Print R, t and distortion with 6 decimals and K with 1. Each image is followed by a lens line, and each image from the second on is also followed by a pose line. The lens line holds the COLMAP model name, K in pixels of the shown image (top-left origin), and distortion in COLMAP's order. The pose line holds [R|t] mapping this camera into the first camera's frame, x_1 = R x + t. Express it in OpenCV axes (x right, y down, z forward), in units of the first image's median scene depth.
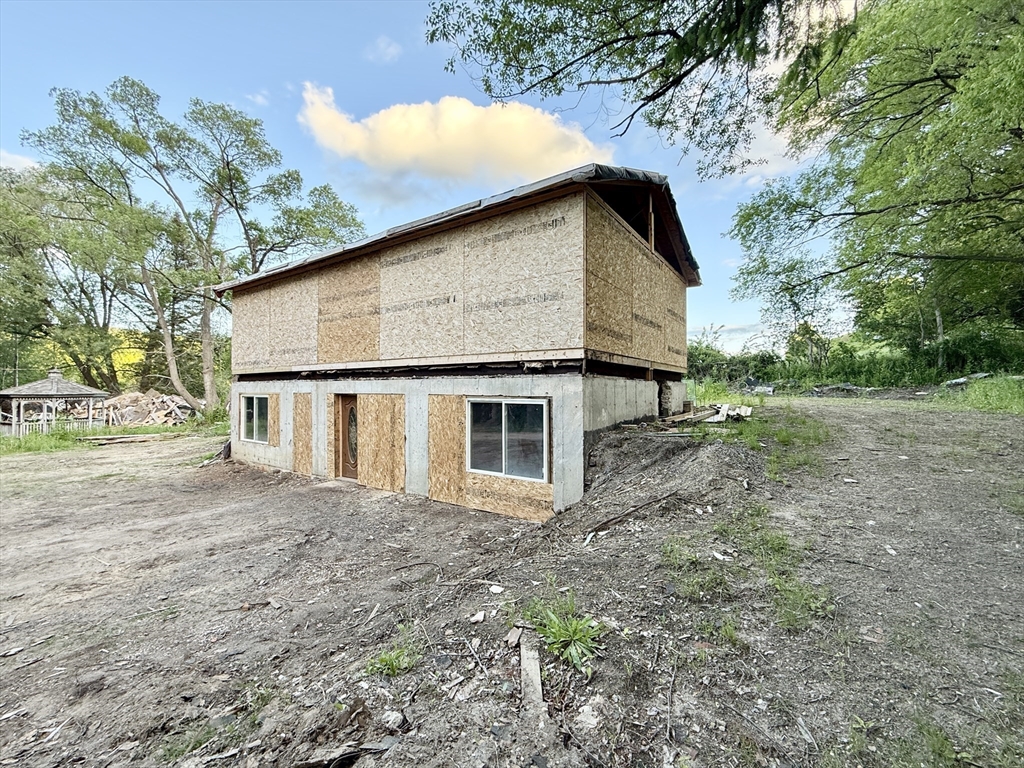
lens RADIAL K [[423.5, 0, 512.0], [0, 423.5, 384.0], [0, 0, 1]] dist [-0.001330, -0.000098]
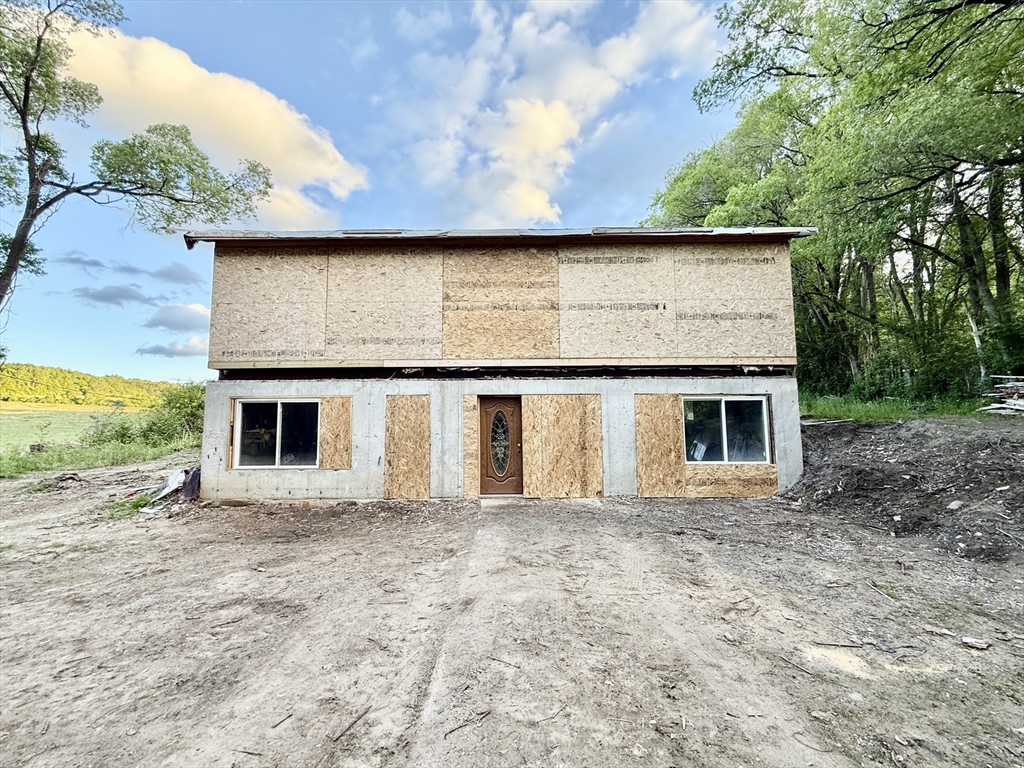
lens RADIAL K [[416.2, 0, 509.0], [0, 416.2, 384.0], [0, 0, 1]] dist [-0.000456, -0.000113]
pose [[0.825789, 0.044619, 0.562212, -1.081343], [-0.001453, 0.997031, -0.076994, 0.083733], [-0.563978, 0.062764, 0.823401, 0.360122]]
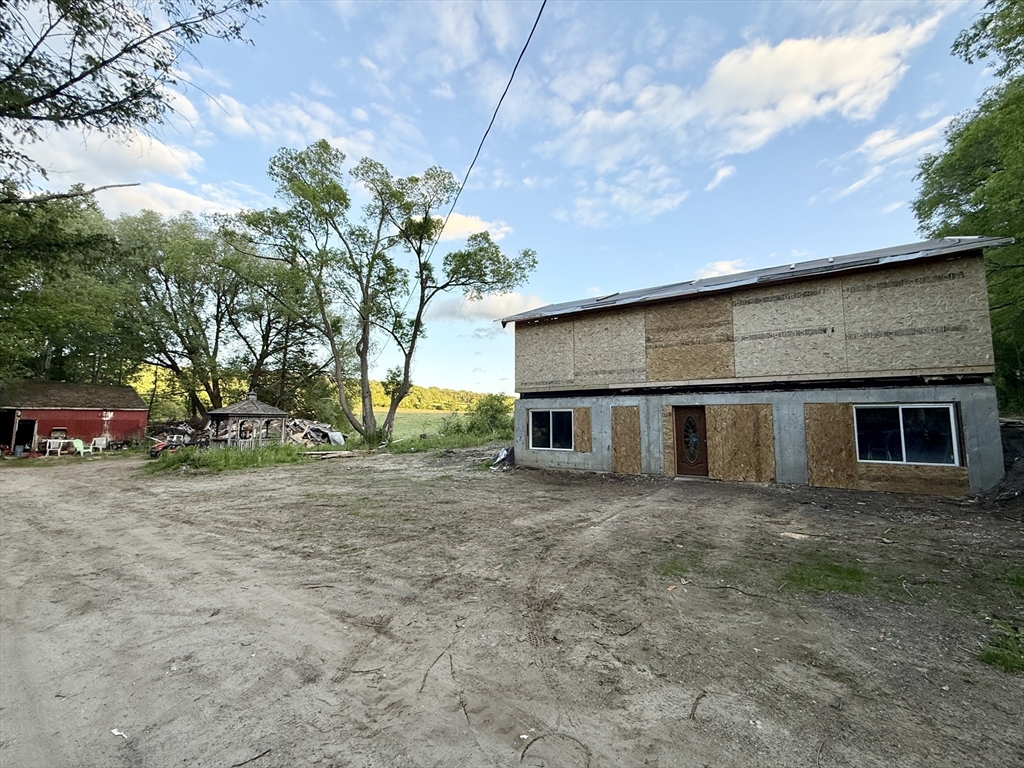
lens RADIAL K [[416.2, 0, 509.0], [0, 416.2, 384.0], [0, 0, 1]] dist [-0.000456, -0.000113]
pose [[0.999855, 0.006212, 0.015867, -1.180505], [-0.004946, 0.996892, -0.078625, 0.074363], [-0.016306, 0.078535, 0.996778, -0.262518]]
